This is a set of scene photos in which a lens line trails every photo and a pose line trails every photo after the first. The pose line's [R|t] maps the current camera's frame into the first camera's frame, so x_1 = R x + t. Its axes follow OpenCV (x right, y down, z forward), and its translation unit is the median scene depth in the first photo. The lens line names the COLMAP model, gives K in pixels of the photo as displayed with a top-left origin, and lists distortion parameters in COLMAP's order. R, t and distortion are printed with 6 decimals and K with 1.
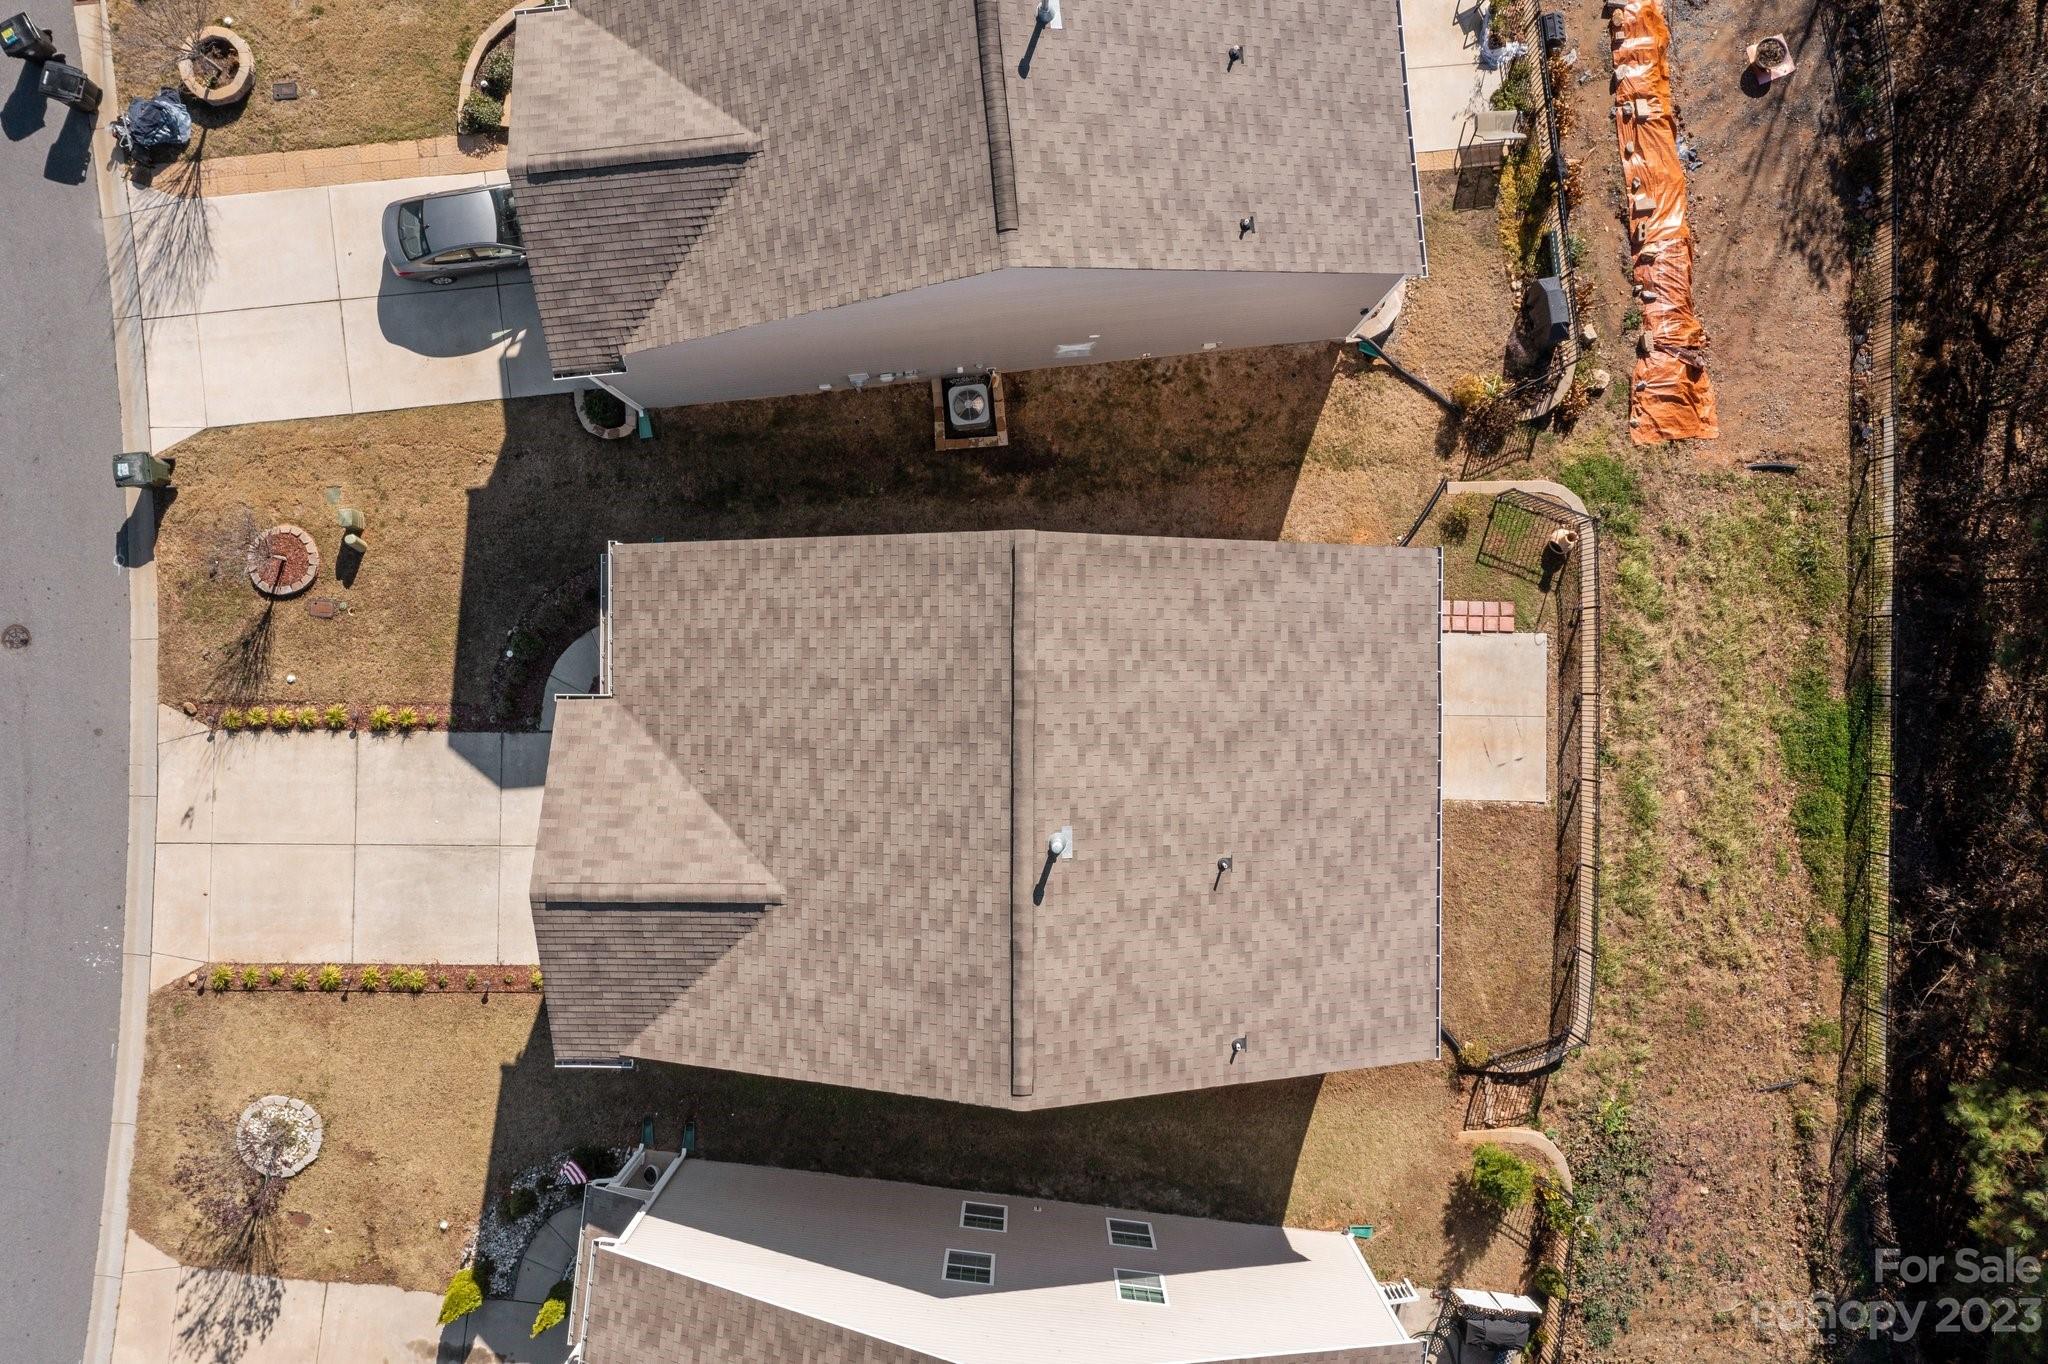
lens RADIAL K [[1663.7, 0, 1025.0], [0, 1663.7, 687.8], [0, 0, 1]] dist [0.004969, 0.000021]
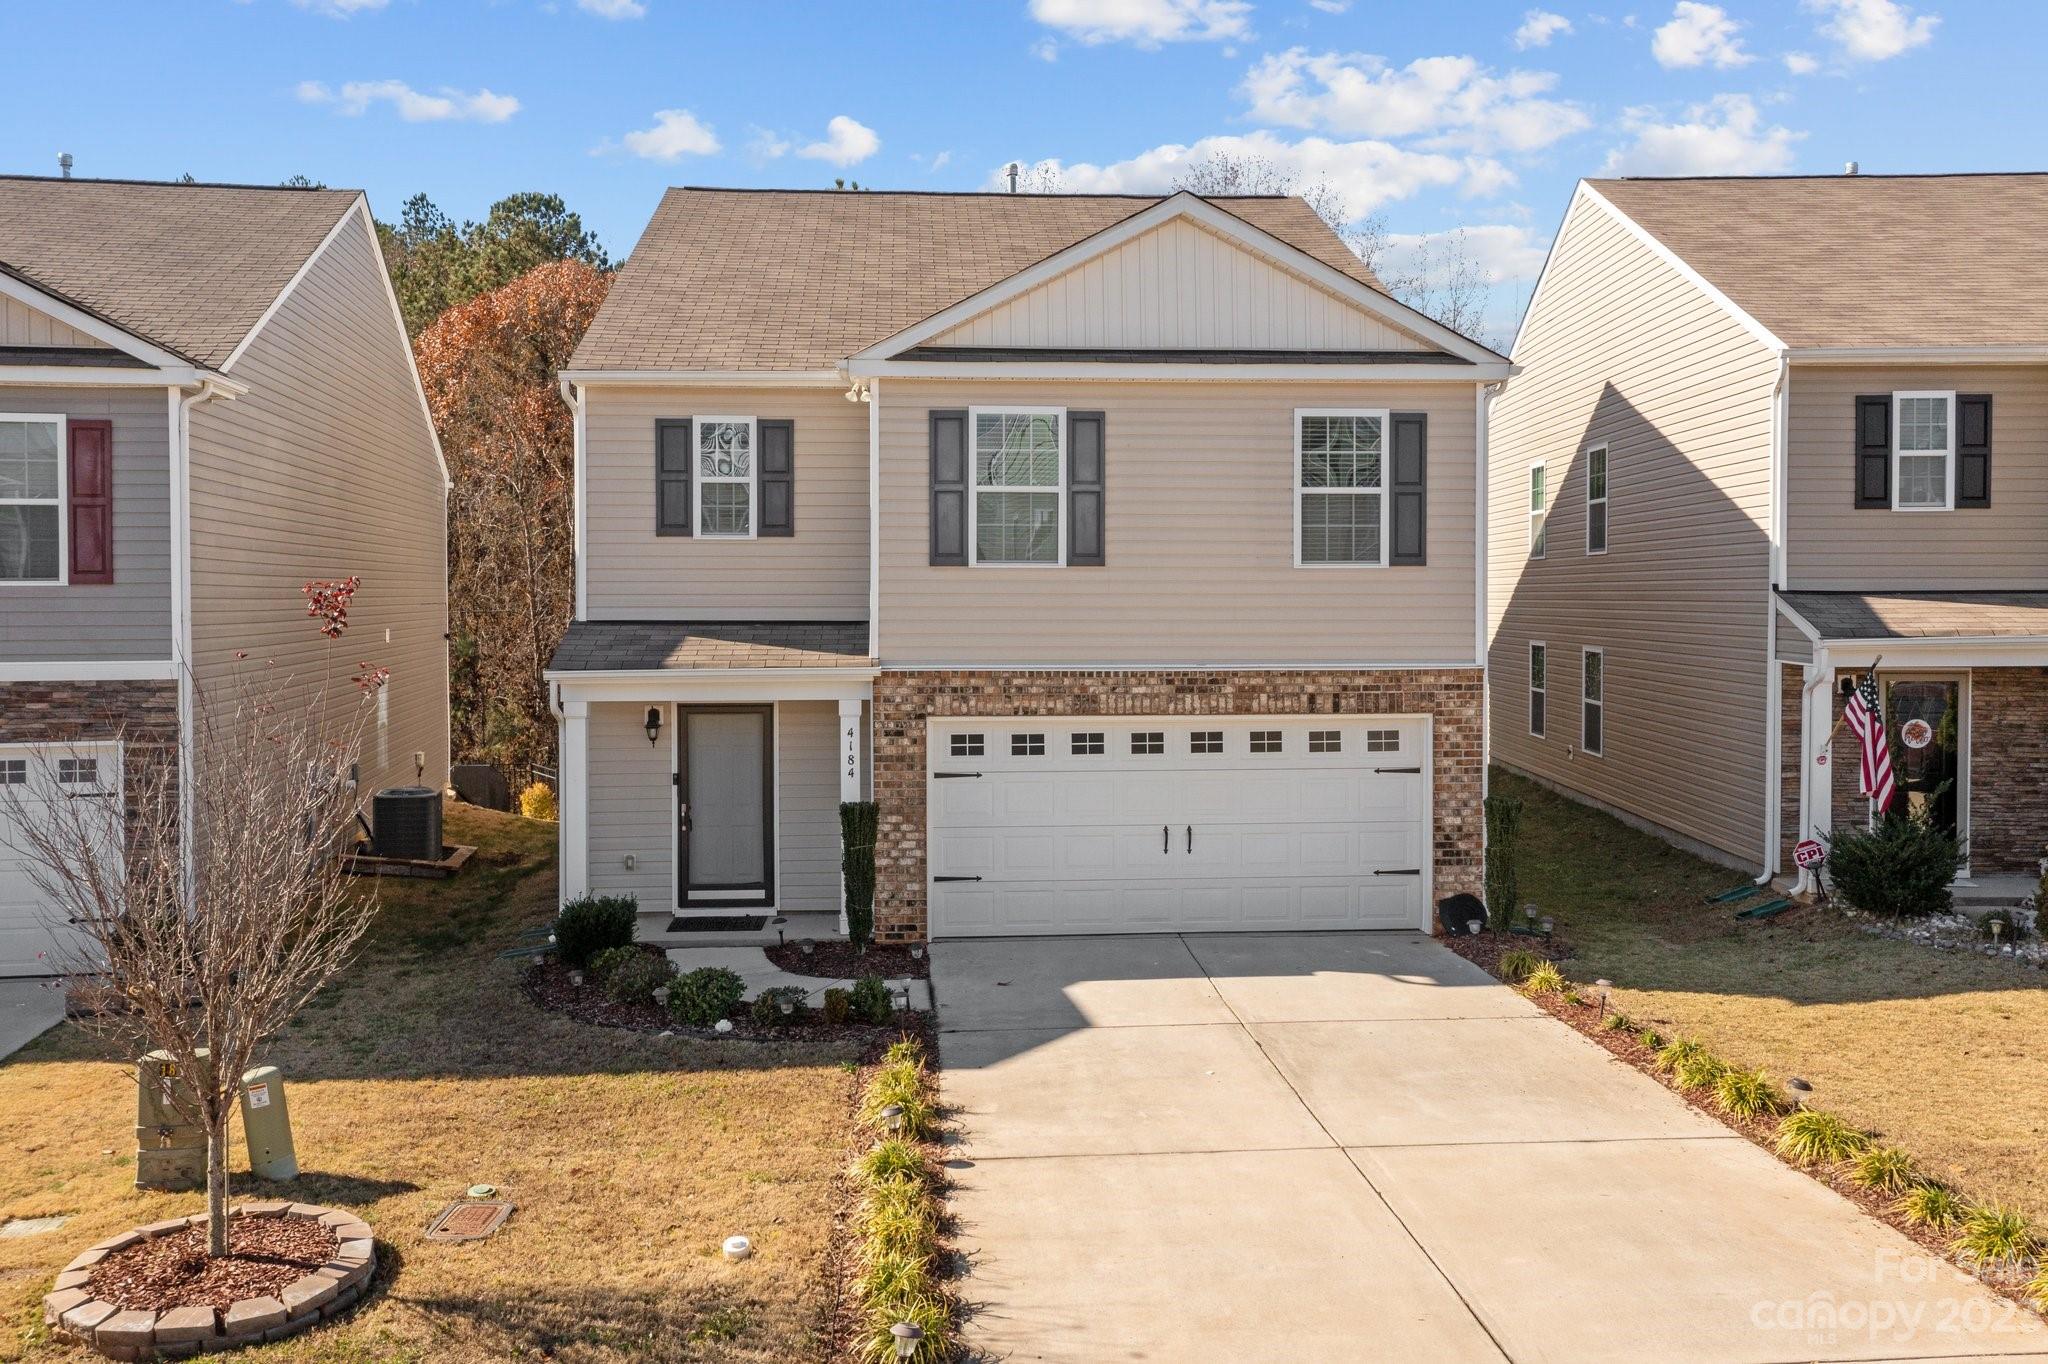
lens RADIAL K [[1663.7, 0, 1016.2], [0, 1663.7, 623.4], [0, 0, 1]] dist [0.004969, 0.000021]
pose [[-0.075300, -0.007640, 0.997132, -0.679770], [0.997141, -0.006829, 0.075248, 0.017334], [0.006234, 0.999947, 0.008132, 0.907361]]
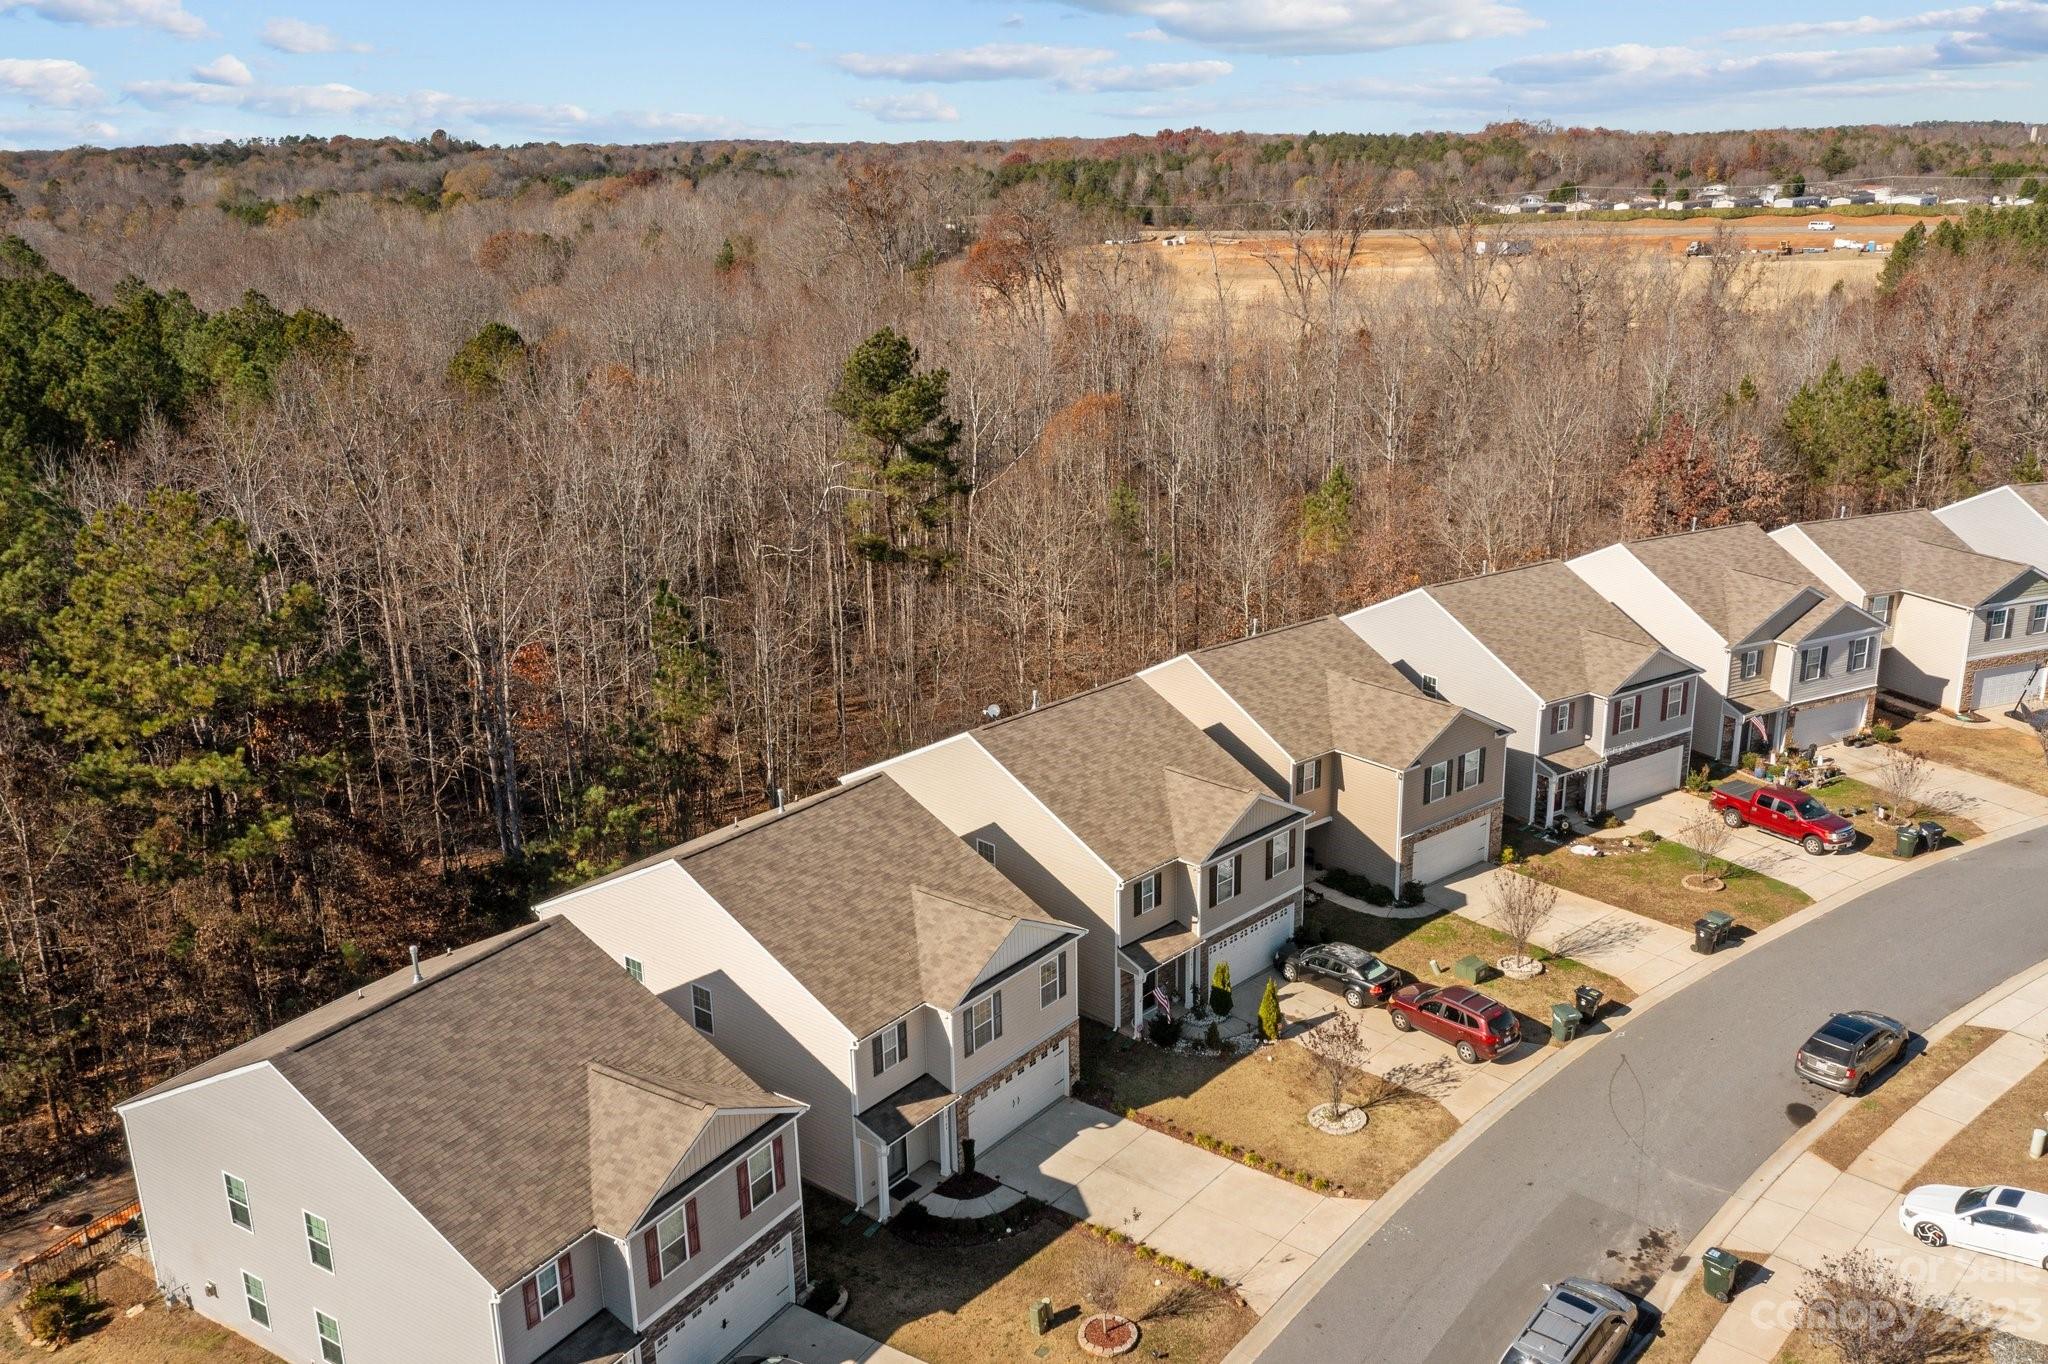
lens RADIAL K [[1663.7, 0, 1018.1], [0, 1663.7, 680.6], [0, 0, 1]] dist [0.004969, 0.000021]
pose [[-0.783445, -0.162025, 0.599968, -1.033793], [0.620828, -0.247598, 0.743819, -0.888150], [0.028033, 0.955219, 0.294569, 0.195328]]
